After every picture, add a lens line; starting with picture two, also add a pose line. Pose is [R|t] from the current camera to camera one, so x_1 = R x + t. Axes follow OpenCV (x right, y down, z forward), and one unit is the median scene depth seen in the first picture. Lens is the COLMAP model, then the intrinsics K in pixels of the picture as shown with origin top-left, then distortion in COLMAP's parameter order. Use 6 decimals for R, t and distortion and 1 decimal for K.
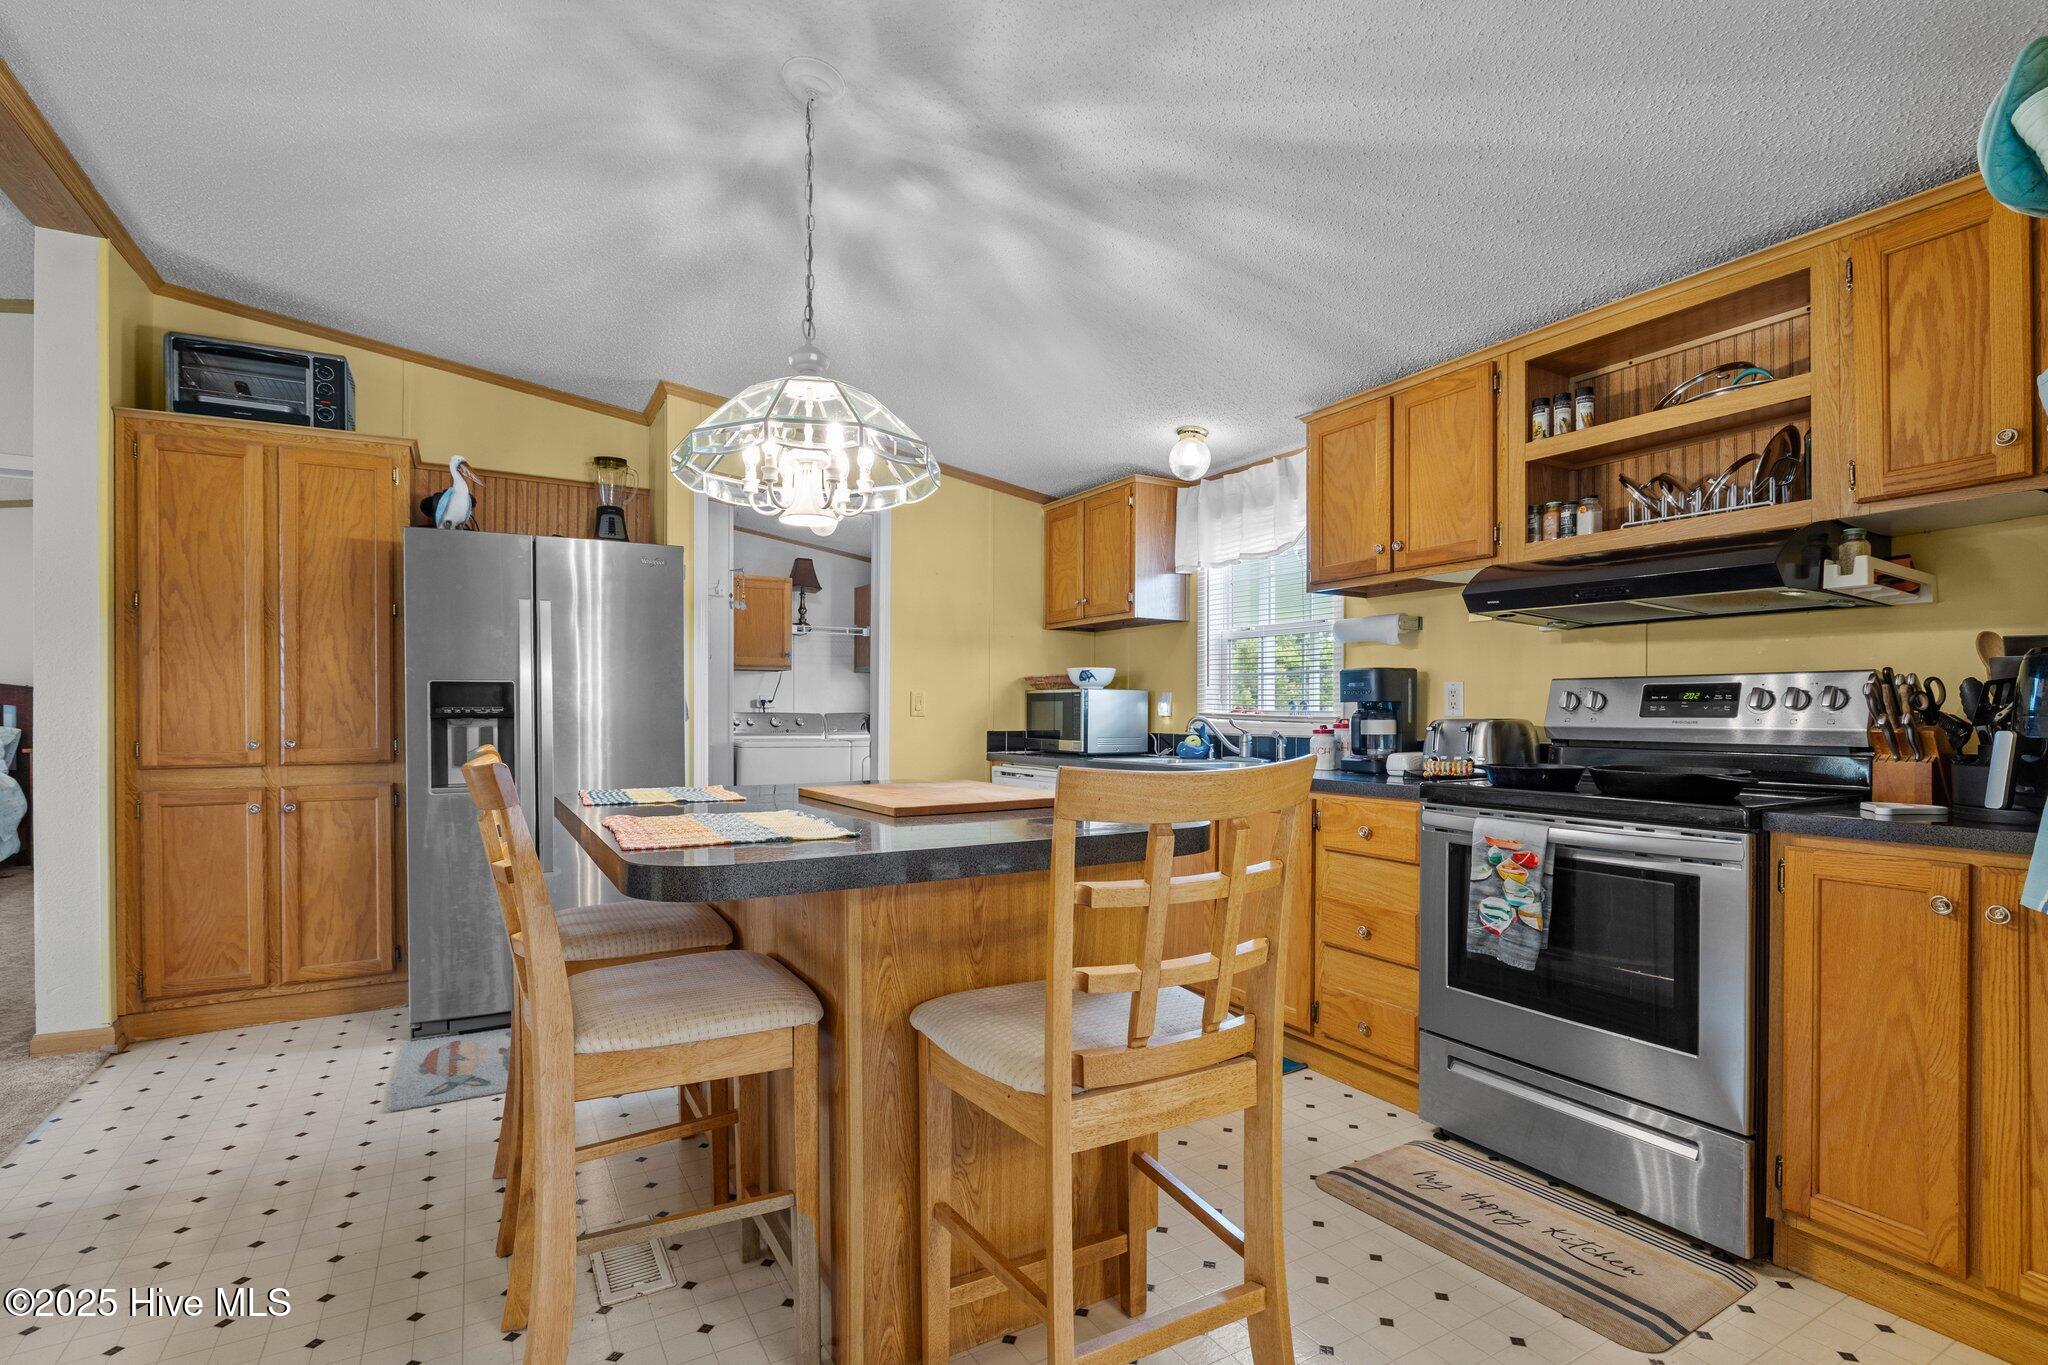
lens RADIAL K [[967.2, 0, 1018.8], [0, 967.2, 715.6], [0, 0, 1]] dist [-0.003236, -0.000090]
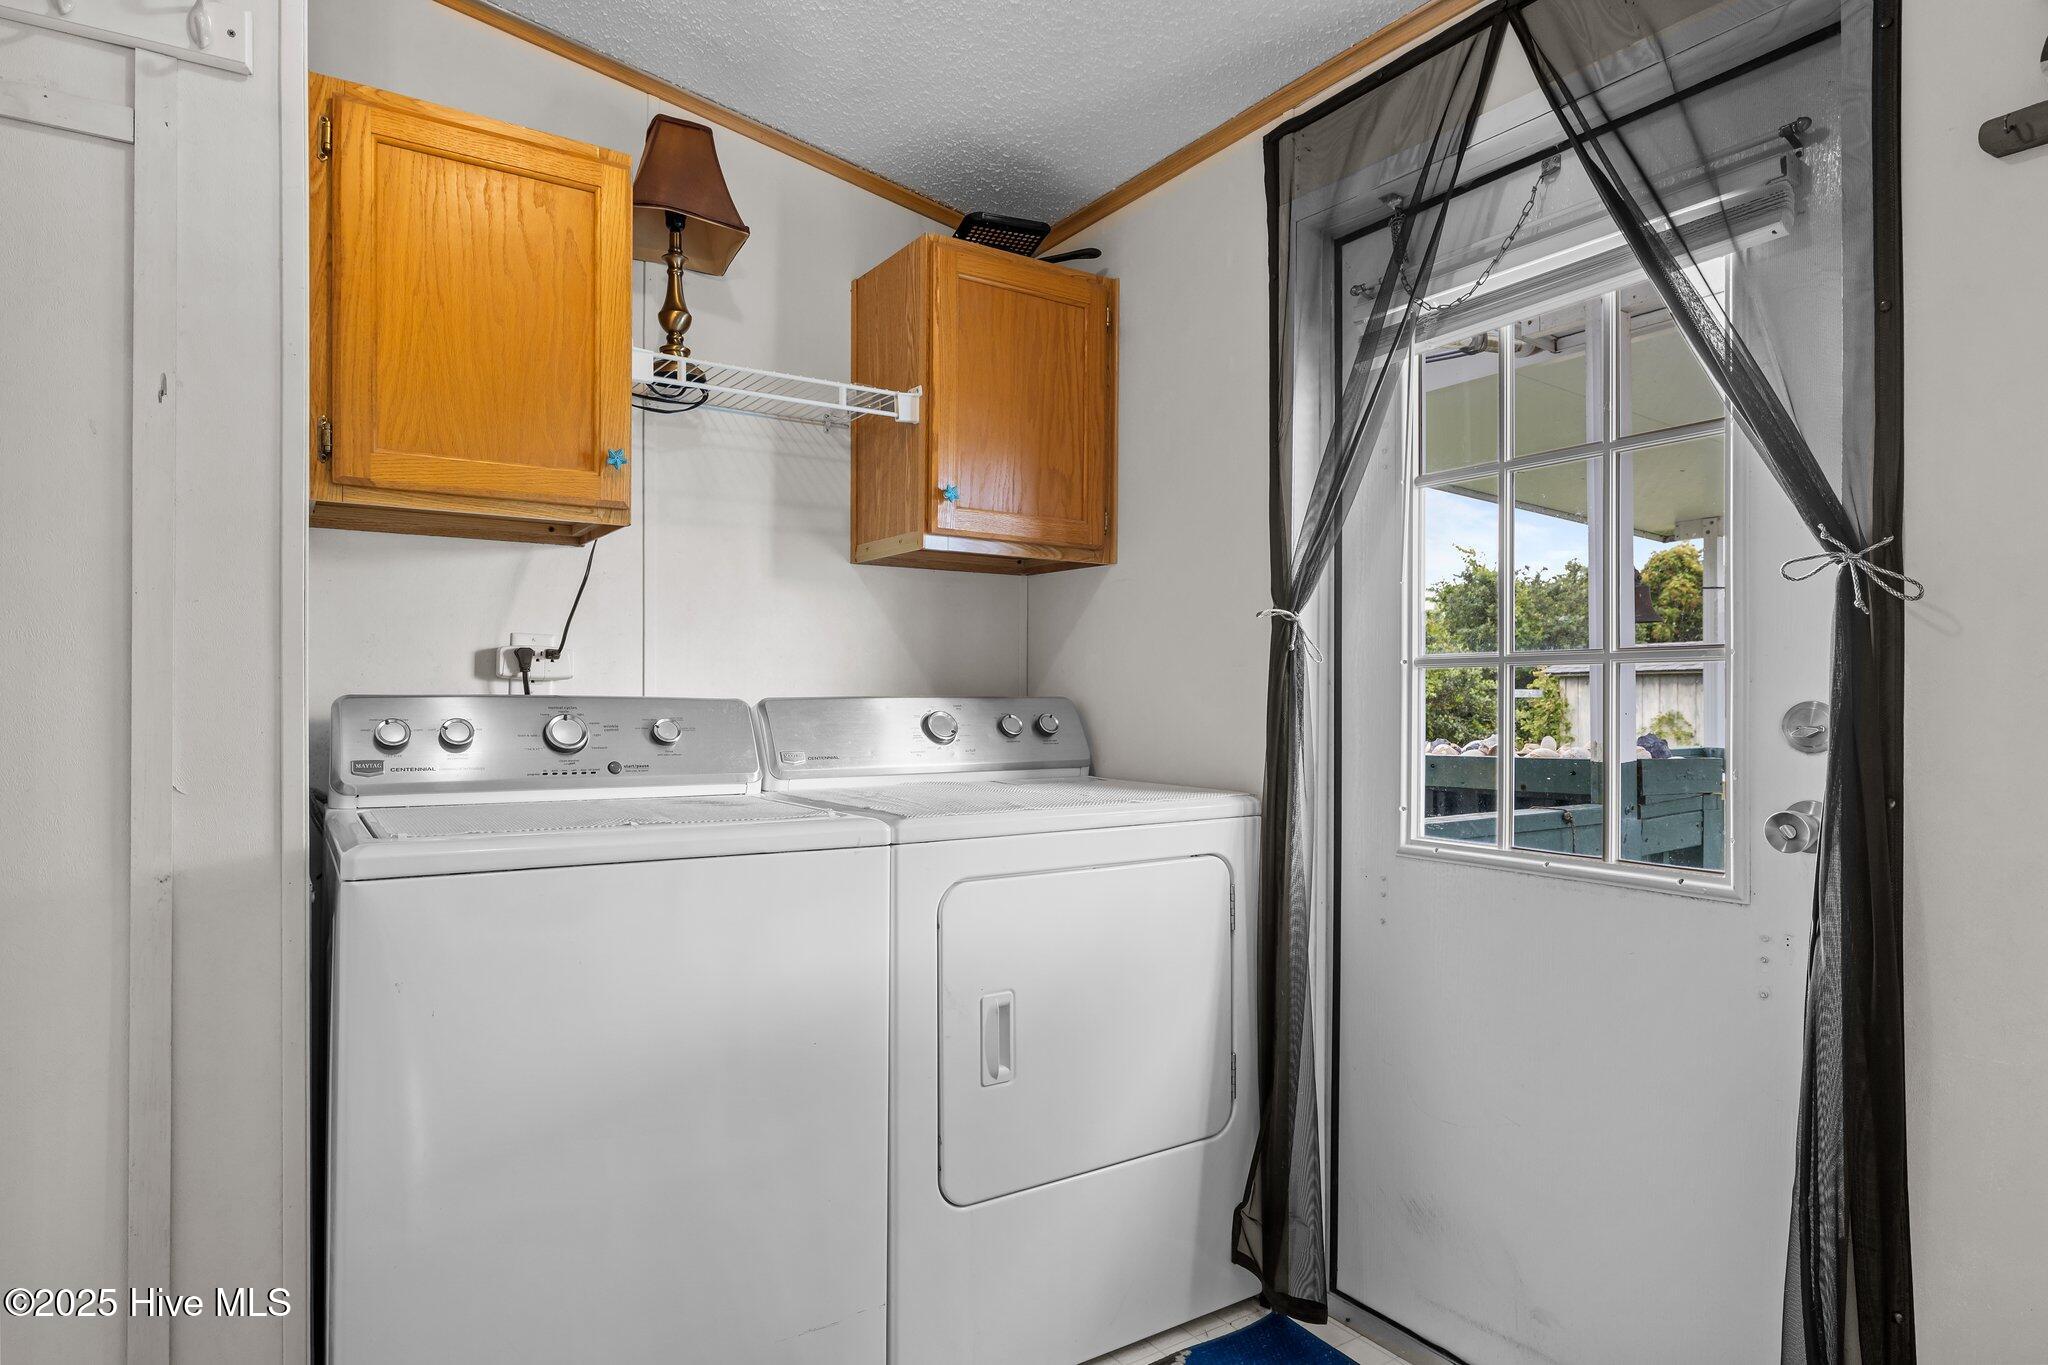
lens RADIAL K [[1169.3, 0, 1018.9], [0, 1169.3, 683.5], [0, 0, 1]] dist [-0.003315, -0.000136]
pose [[0.997937, 0.000568, 0.064199, -0.305790], [0.000185, 0.999931, -0.011721, -0.005476], [-0.064201, 0.011709, 0.997868, 1.375495]]
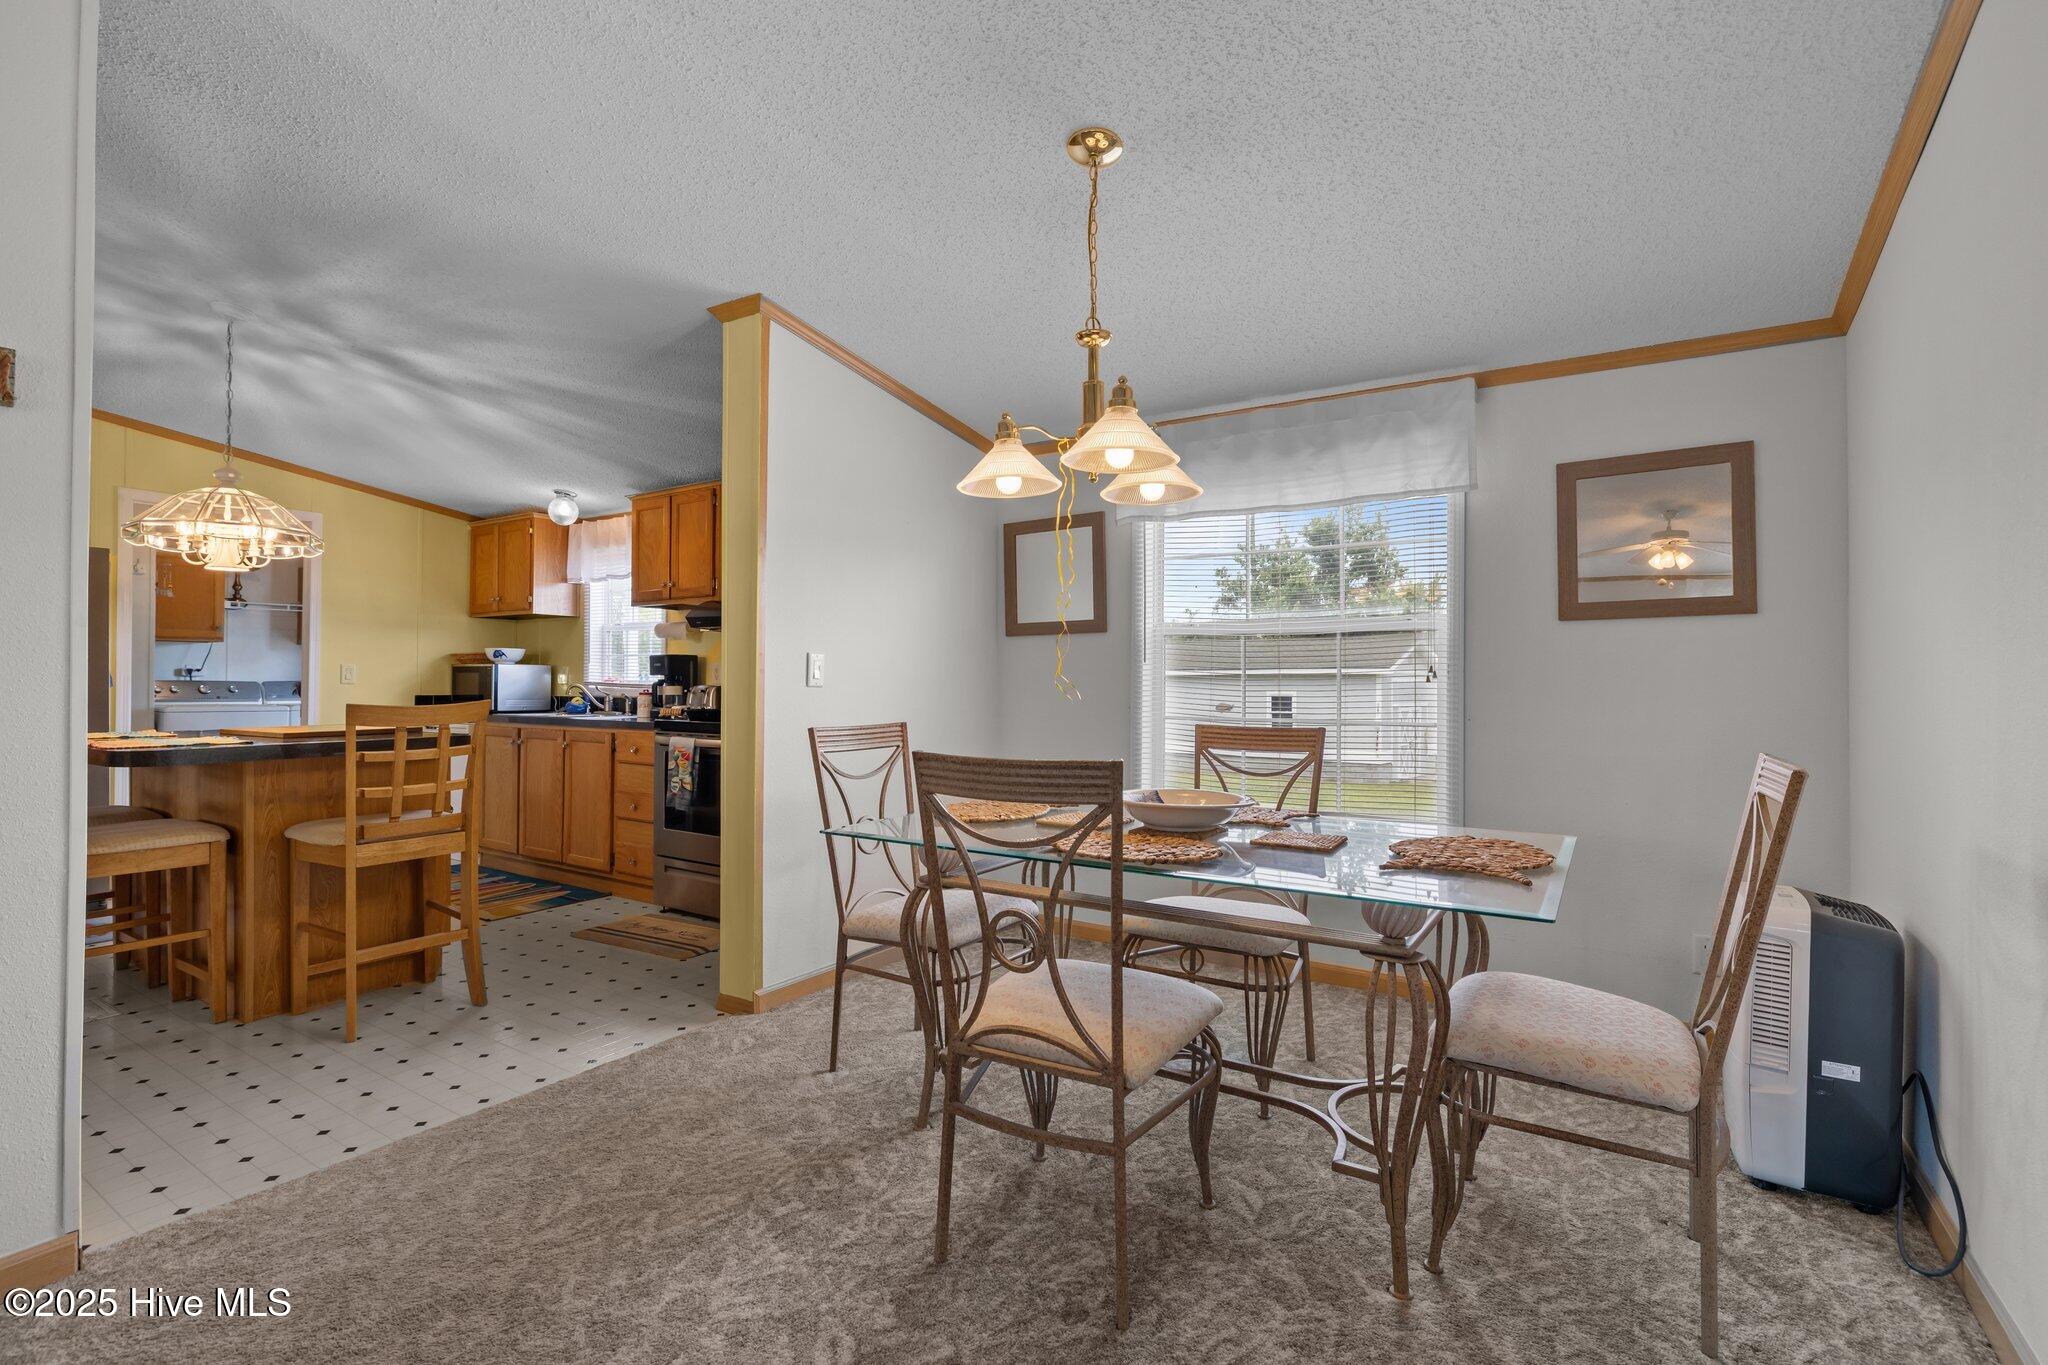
lens RADIAL K [[938.0, 0, 1020.3], [0, 938.0, 672.2], [0, 0, 1]] dist [0.002699, 0.000843]
pose [[0.893372, 0.005423, 0.449285, 0.183449], [-0.000210, 0.999932, -0.011652, -0.000871], [-0.449318, 0.010315, 0.893312, -0.705773]]
